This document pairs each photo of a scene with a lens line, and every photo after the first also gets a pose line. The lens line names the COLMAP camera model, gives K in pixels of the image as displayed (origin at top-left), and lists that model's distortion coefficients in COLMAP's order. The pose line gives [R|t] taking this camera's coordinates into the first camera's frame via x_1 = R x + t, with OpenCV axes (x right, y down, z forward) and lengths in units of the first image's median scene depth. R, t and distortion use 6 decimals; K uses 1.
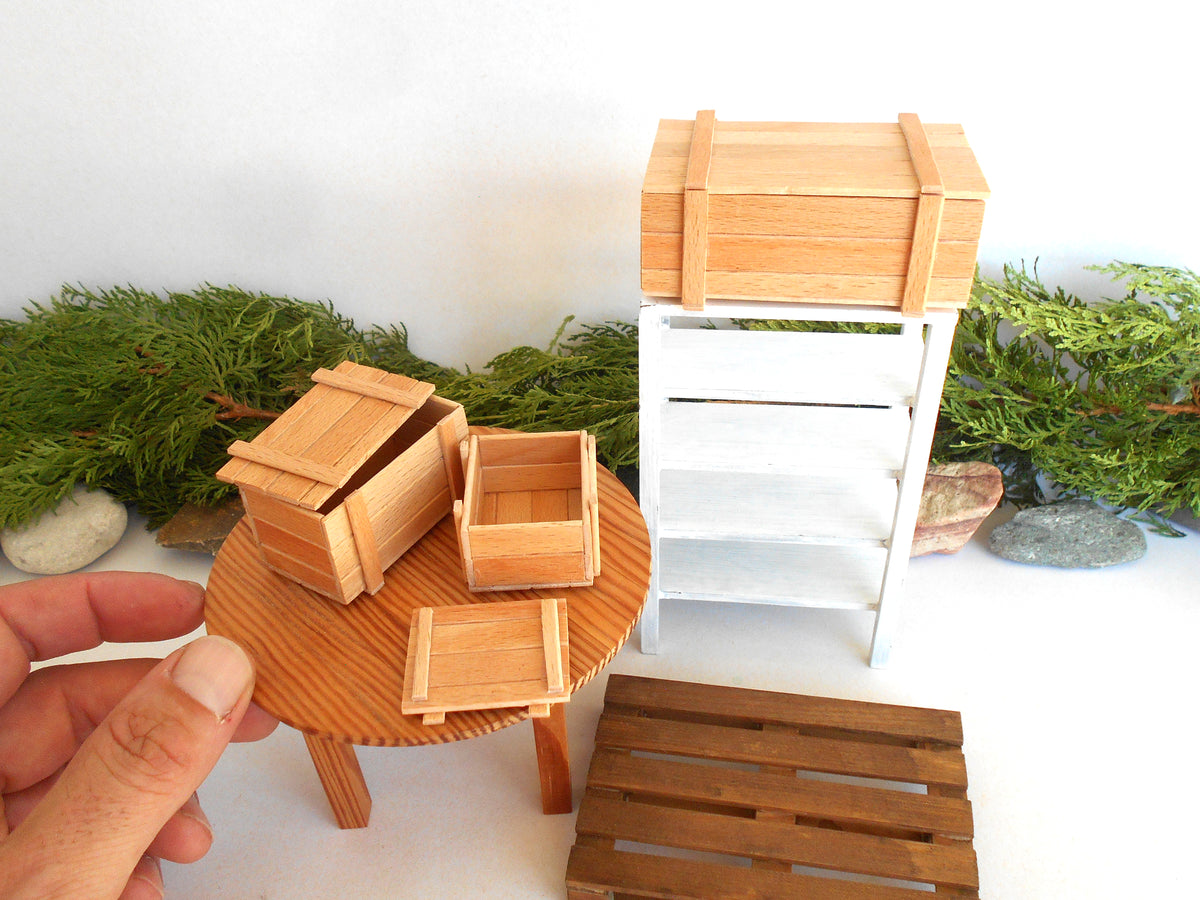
lens RADIAL K [[1033.2, 0, 600.1], [0, 1033.2, 443.1], [0, 0, 1]] dist [-0.014886, 0.014944]
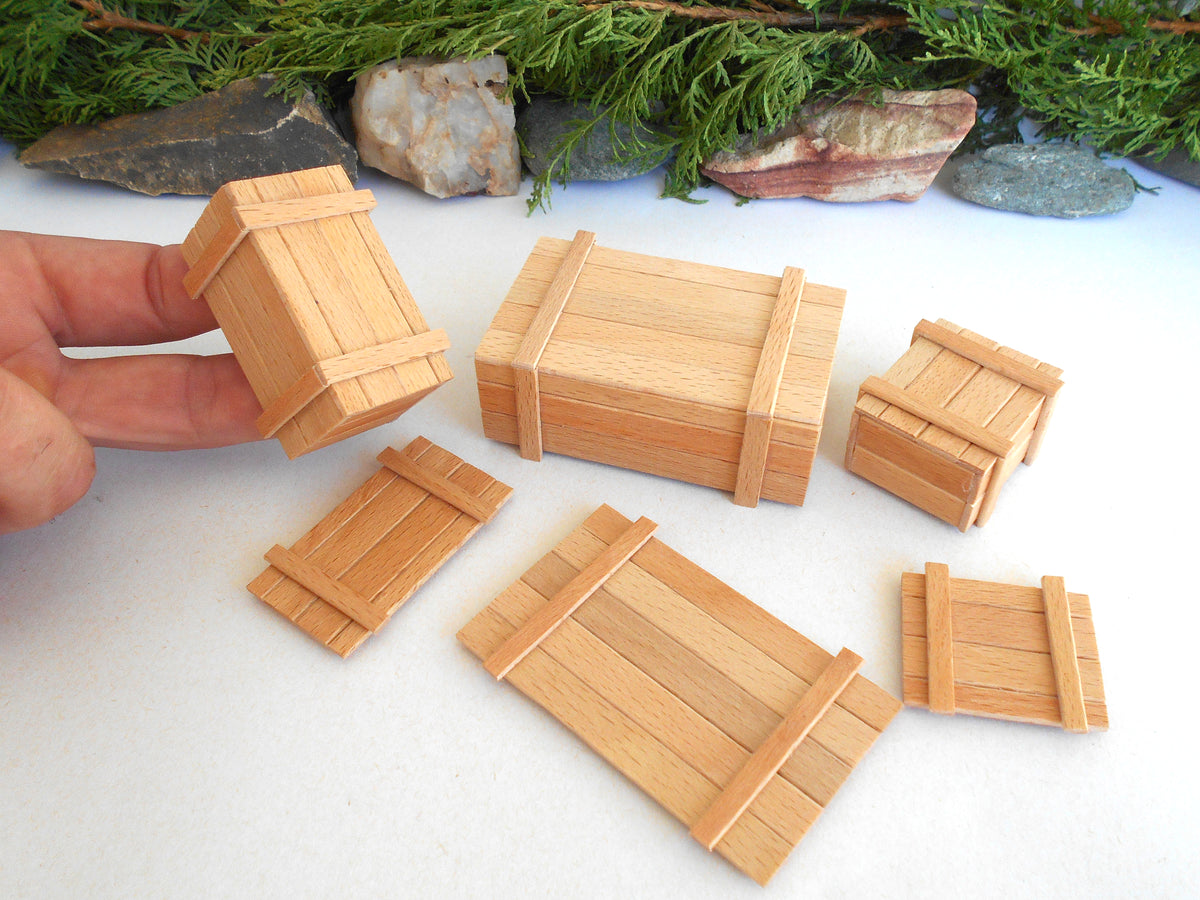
lens RADIAL K [[1033.2, 0, 600.1], [0, 1033.2, 443.1], [0, 0, 1]] dist [-0.014886, 0.014944]
pose [[0.999537, 0.029271, -0.008272, 0.086147], [-0.027352, 0.983914, 0.176538, 0.161819], [0.013307, -0.176230, 0.984259, 0.084465]]
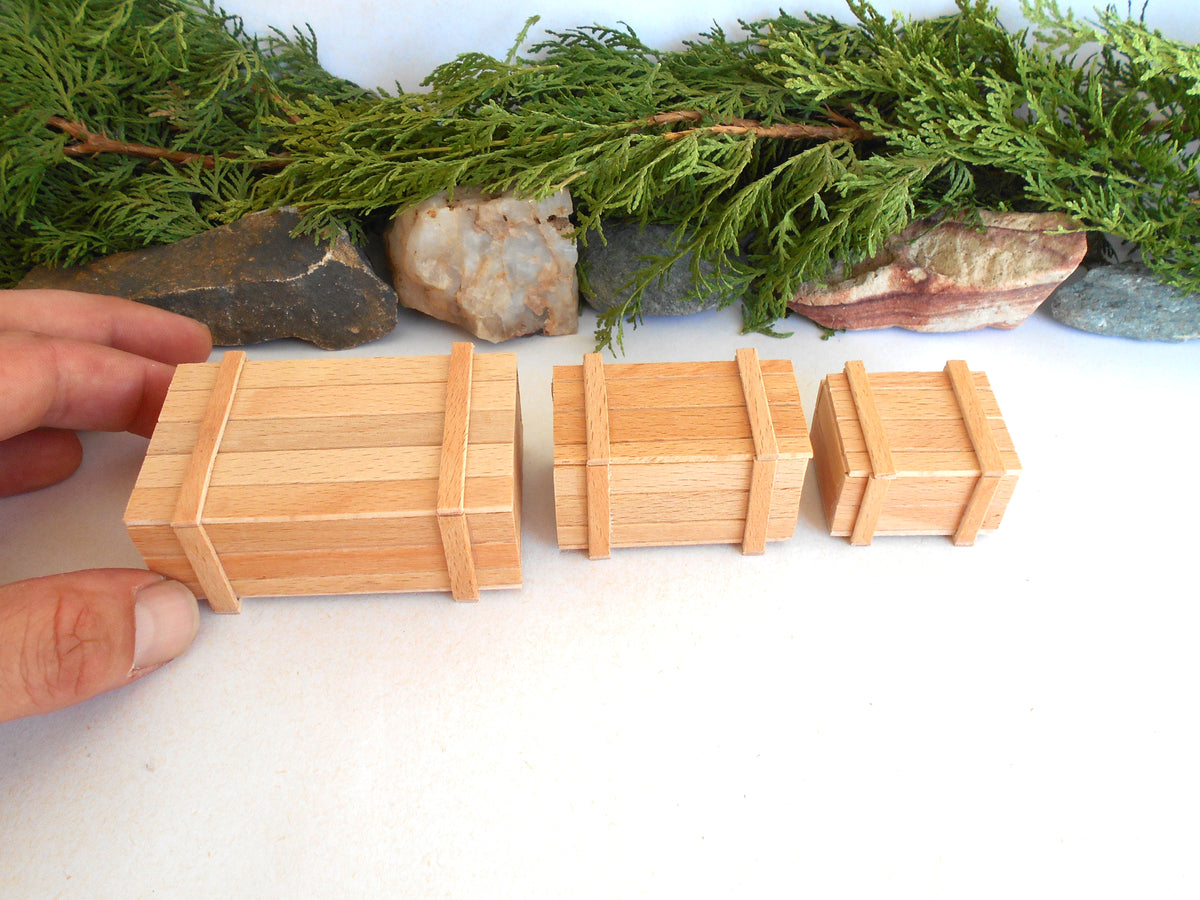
lens RADIAL K [[1030.0, 0, 598.4], [0, 1030.0, 441.9], [0, 0, 1]] dist [-0.012389, 0.011674]
pose [[0.997779, -0.013484, 0.065233, -0.034314], [0.001931, 0.984741, 0.174014, 0.056048], [-0.066584, -0.173502, 0.982580, 0.200482]]
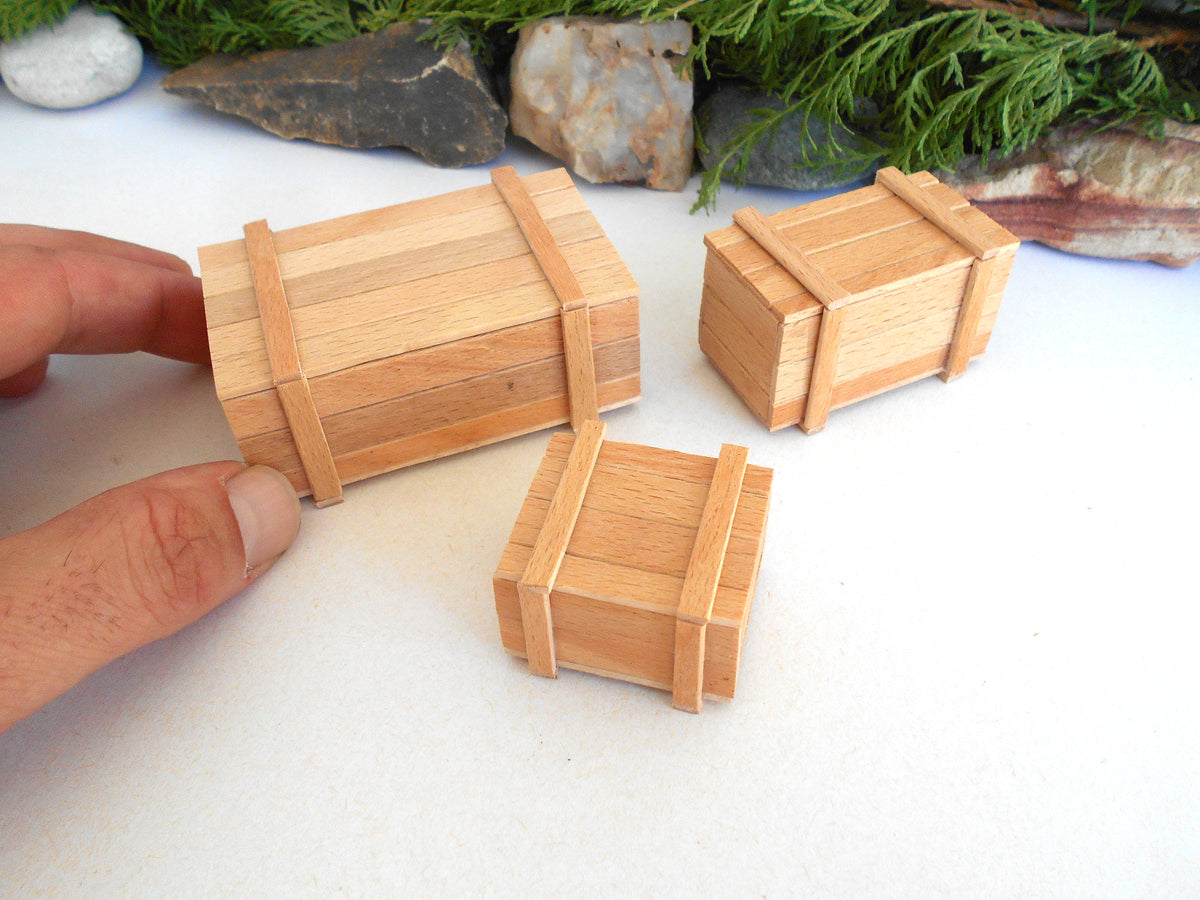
lens RADIAL K [[1030.5, 0, 601.5], [0, 1030.5, 445.9], [0, 0, 1]] dist [-0.016762, 0.013855]
pose [[0.962153, 0.204174, -0.180486, 0.117350], [-0.173485, 0.969680, 0.172116, 0.170886], [0.210155, -0.134290, 0.968401, 0.233514]]
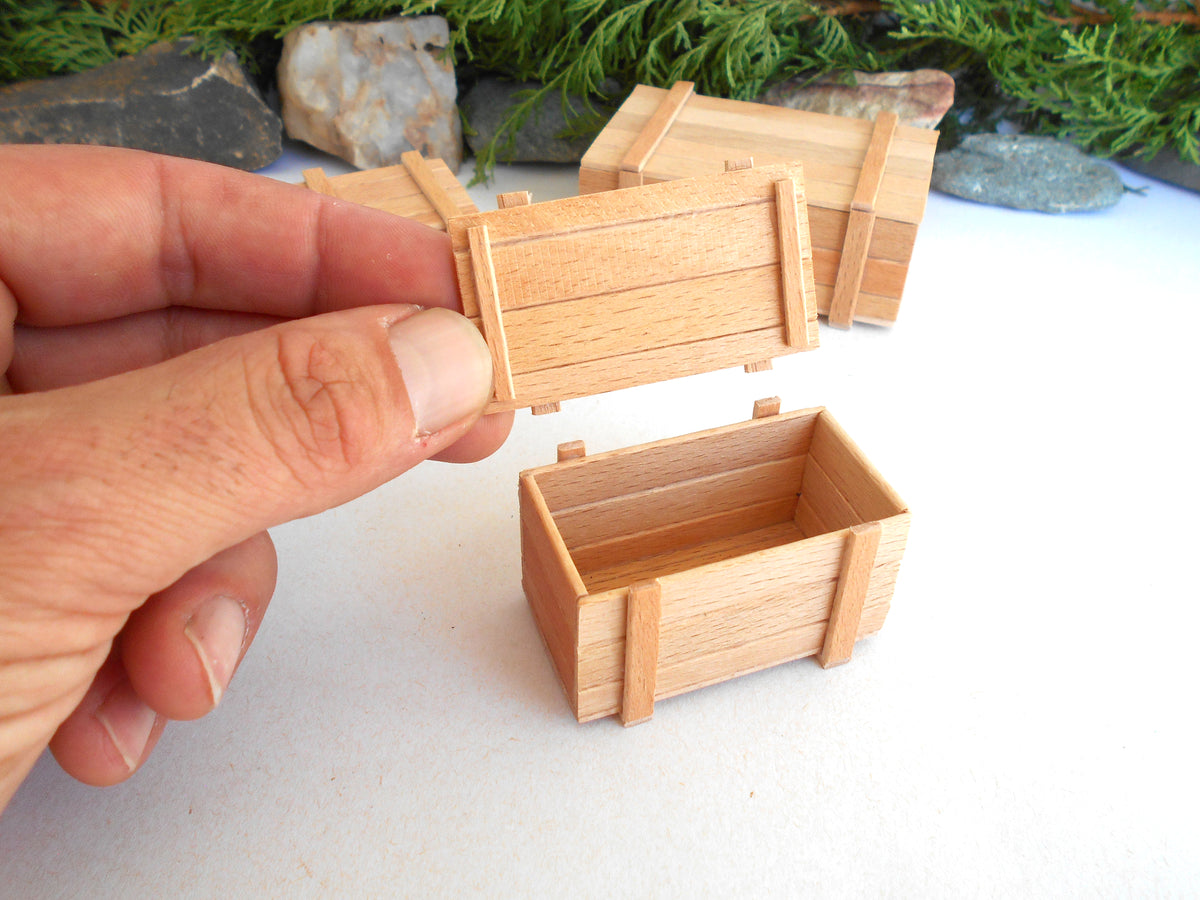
lens RADIAL K [[1033.2, 0, 600.1], [0, 1033.2, 443.1], [0, 0, 1]] dist [-0.014886, 0.014944]
pose [[0.998442, 0.050876, 0.022916, 0.105122], [-0.052486, 0.995711, 0.076189, 0.251596], [-0.018942, -0.077273, 0.996830, 0.167574]]
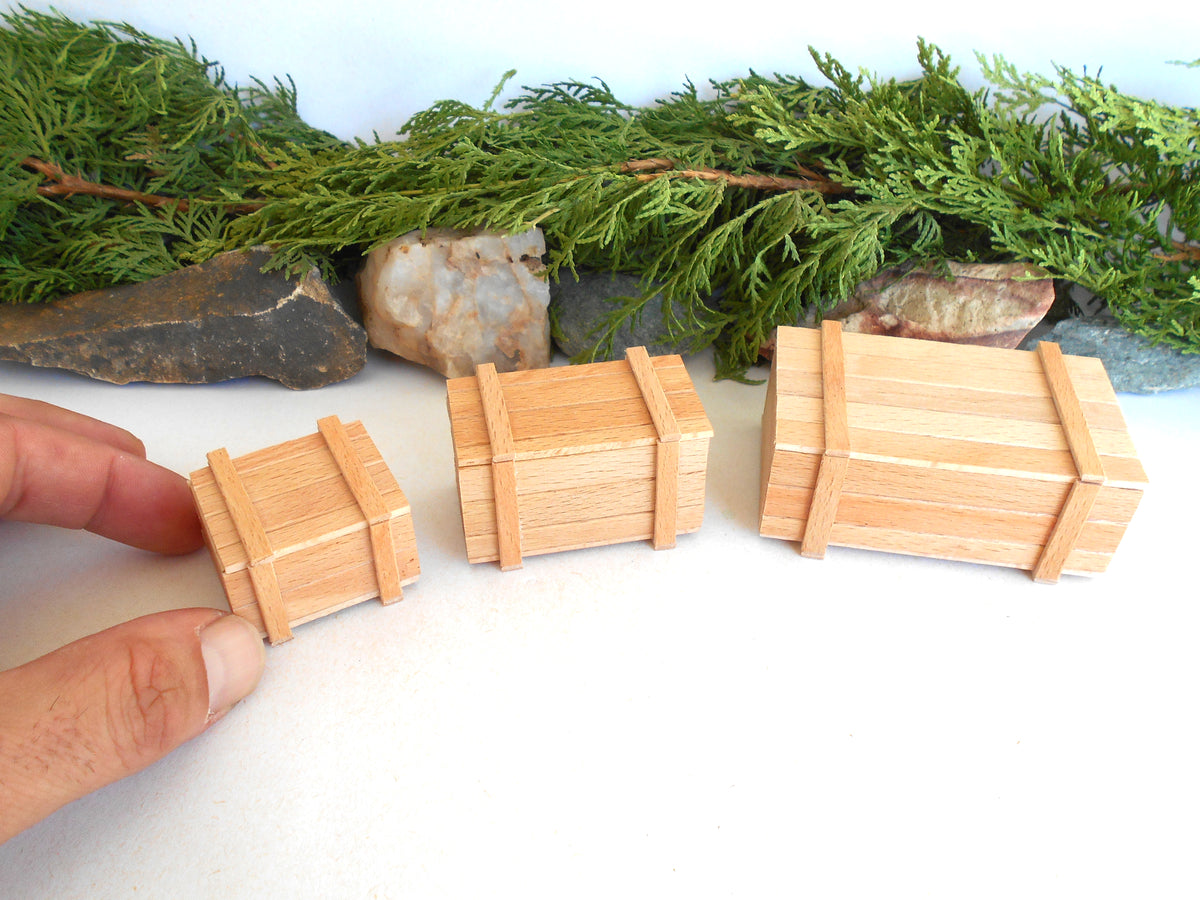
lens RADIAL K [[1027.2, 0, 597.4], [0, 1027.2, 446.9], [0, 0, 1]] dist [-0.011837, 0.007544]
pose [[0.996010, 0.005771, 0.089057, -0.030110], [-0.010920, 0.998289, 0.057441, 0.118095], [-0.088574, -0.058184, 0.994369, 0.209924]]
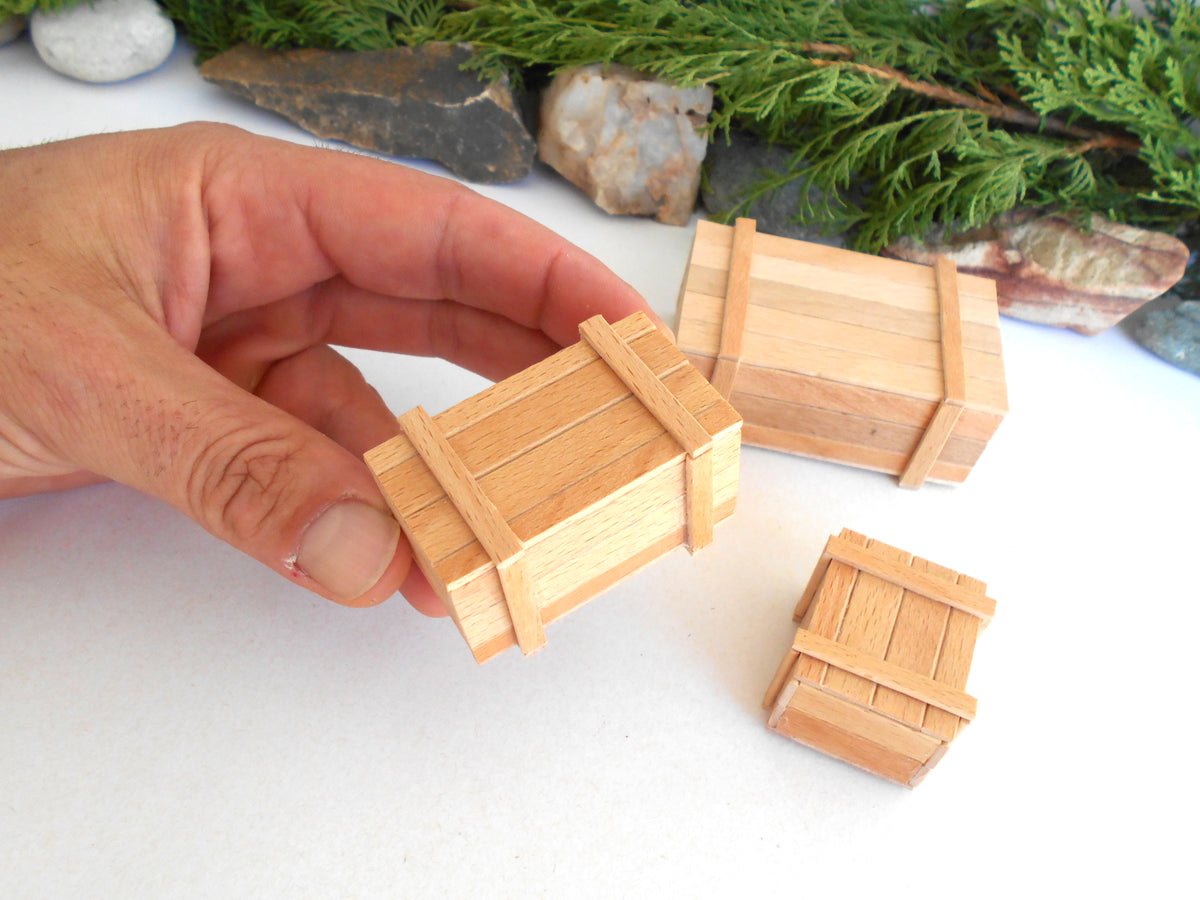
lens RADIAL K [[1030.5, 0, 601.5], [0, 1030.5, 445.9], [0, 0, 1]] dist [-0.016762, 0.013855]
pose [[0.960849, 0.273849, -0.042134, 0.020185], [-0.257253, 0.938225, 0.231421, 0.101675], [0.102906, -0.211521, 0.971941, 0.121011]]
